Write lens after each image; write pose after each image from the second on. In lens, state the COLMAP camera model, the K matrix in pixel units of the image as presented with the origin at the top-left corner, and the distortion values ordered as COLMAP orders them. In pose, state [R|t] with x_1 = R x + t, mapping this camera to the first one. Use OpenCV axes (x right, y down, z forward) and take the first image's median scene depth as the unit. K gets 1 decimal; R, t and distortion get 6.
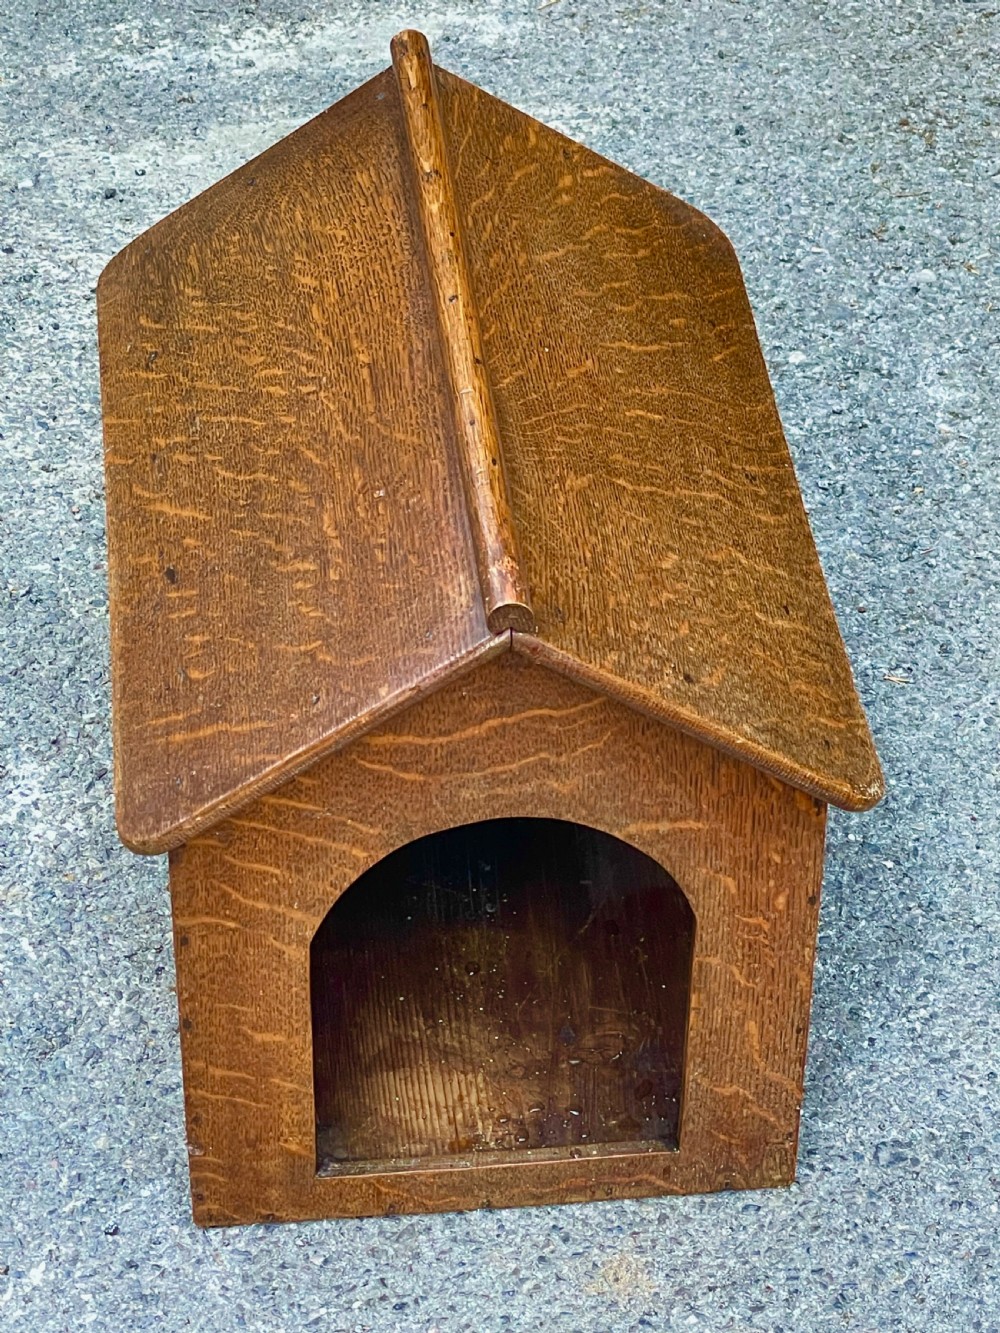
lens RADIAL K [[3614.6, 0, 500.0], [0, 3614.6, 666.5], [0, 0, 1]] dist [0.037968, -0.047721]
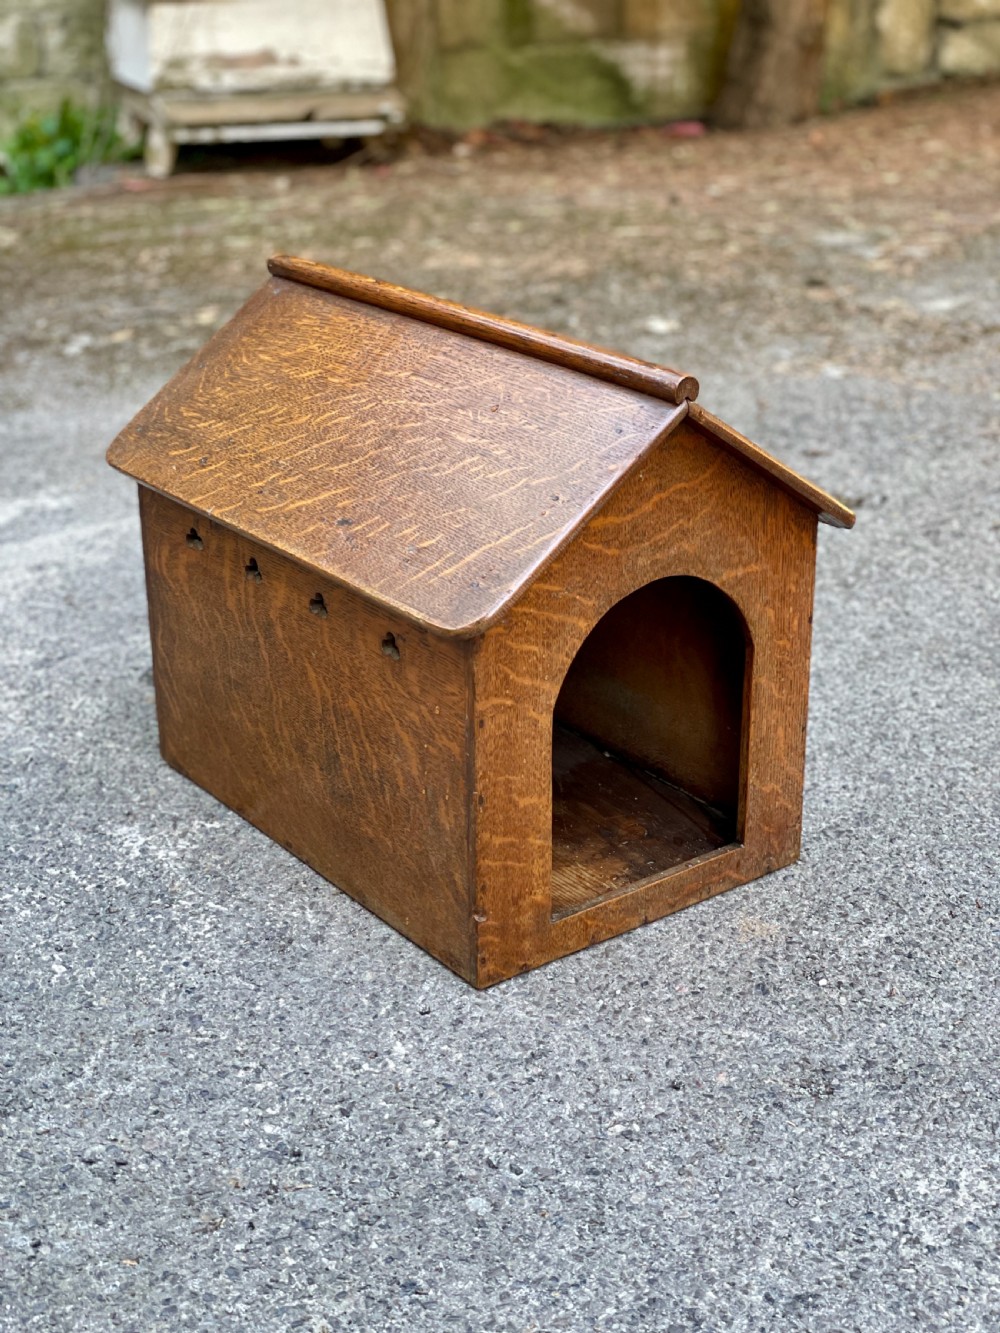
lens RADIAL K [[2020.3, 0, 500.0], [0, 2020.3, 666.5], [0, 0, 1]] dist [0.077784, -0.088155]
pose [[0.857832, -0.217398, 0.465685, -0.420213], [0.338092, 0.921160, -0.192765, 0.199691], [-0.387064, 0.322804, 0.863701, 0.315533]]
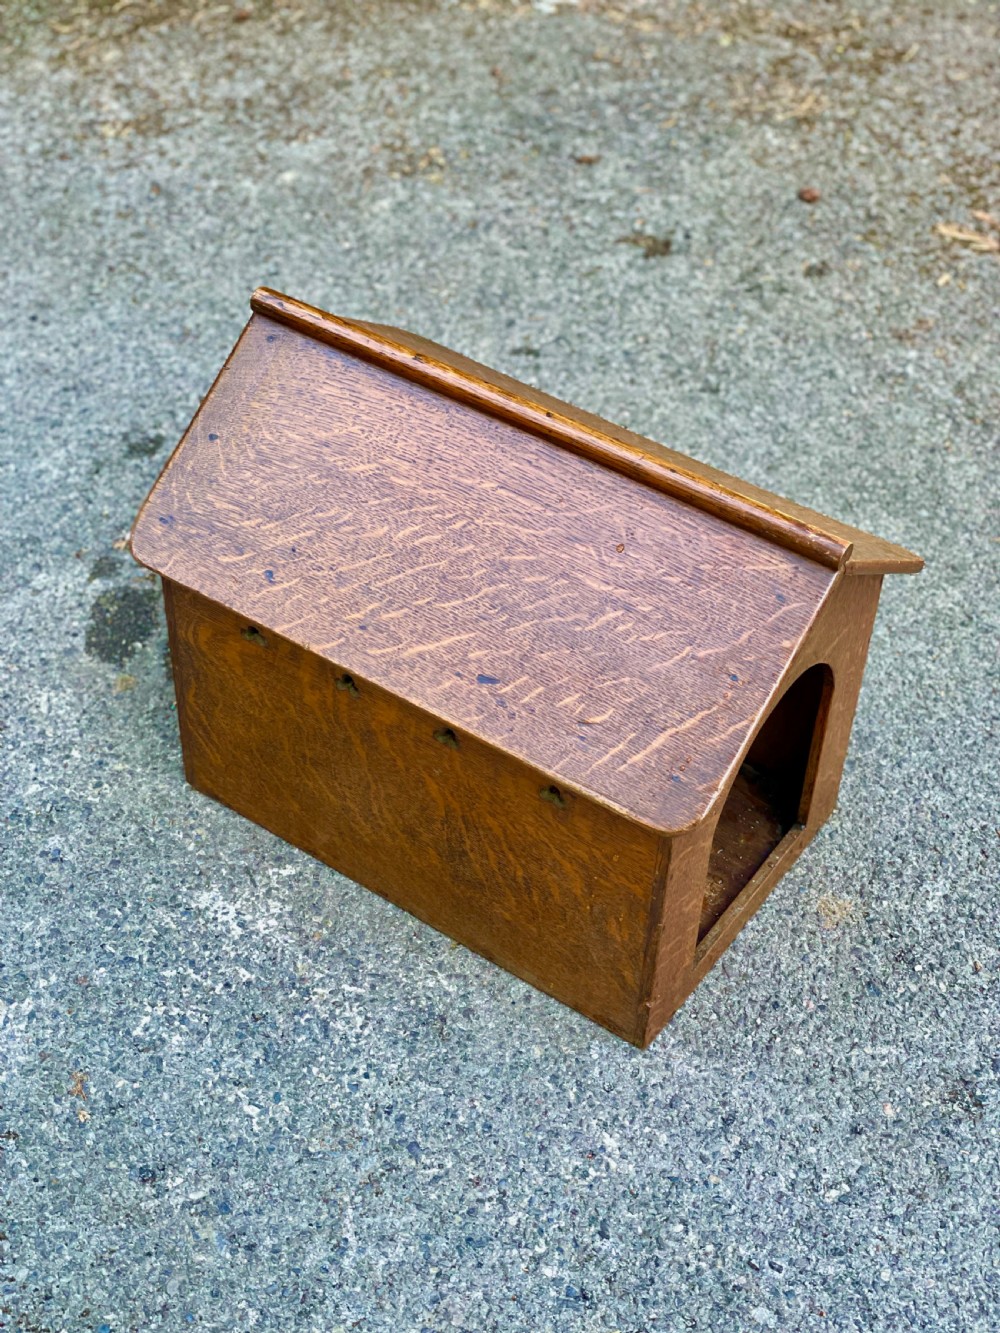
lens RADIAL K [[2020.3, 0, 500.0], [0, 2020.3, 666.5], [0, 0, 1]] dist [0.077784, -0.088155]
pose [[0.656506, -0.516951, 0.549329, -0.522079], [0.460908, 0.851395, 0.250380, -0.226688], [-0.597130, 0.088814, 0.797213, 0.366919]]
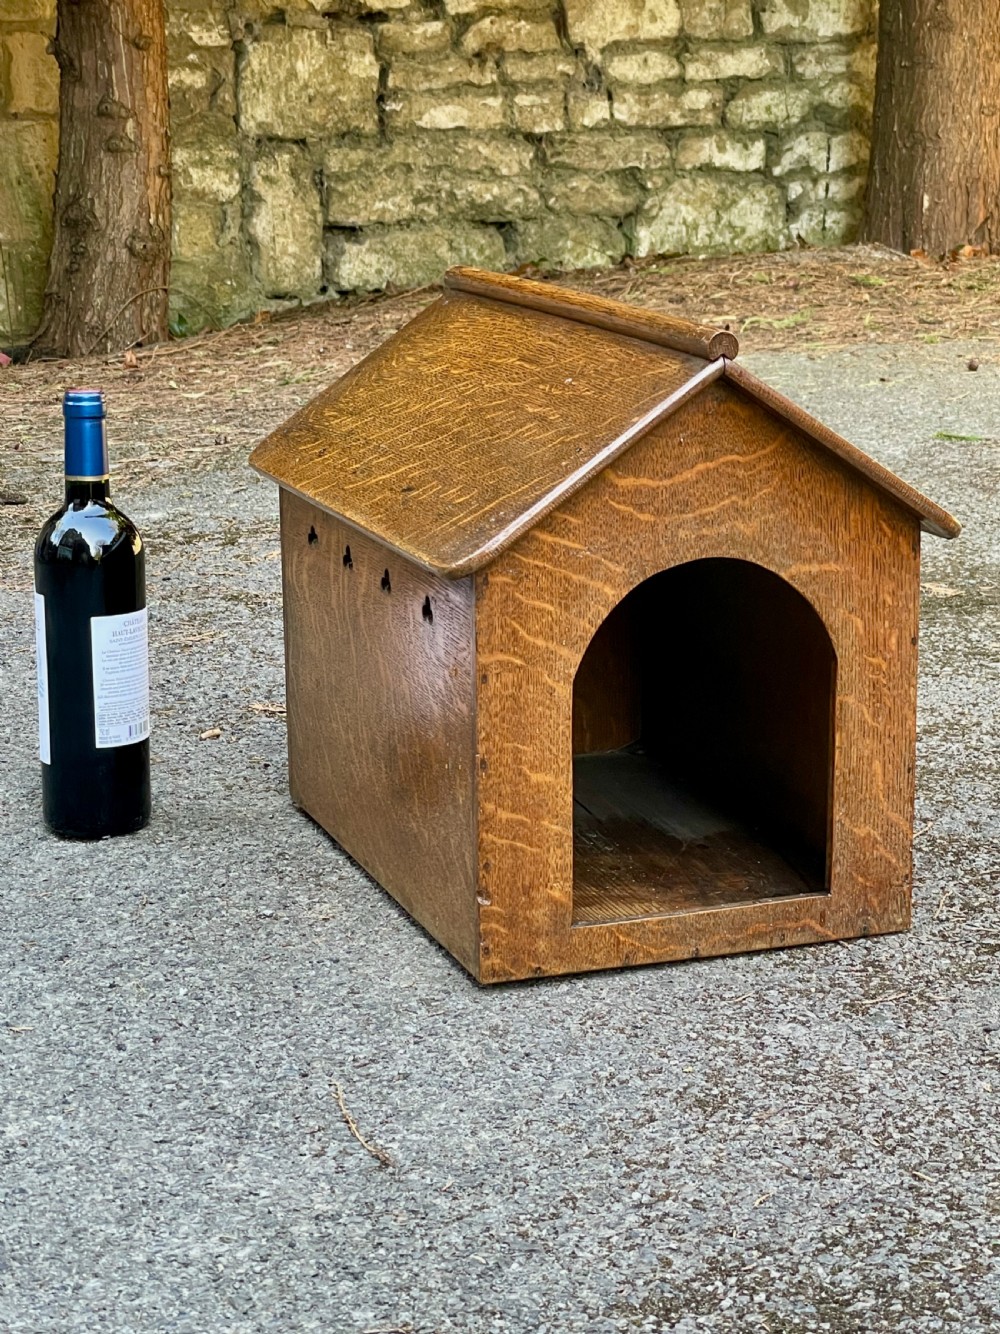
lens RADIAL K [[2759.0, 0, 499.8], [0, 2759.0, 669.0], [0, 0, 1]] dist [0.010341, 0.324271]
pose [[0.971115, -0.074019, 0.226840, -0.299348], [0.165269, 0.894364, -0.415690, 0.475372], [-0.172109, 0.441173, 0.880764, 0.108469]]
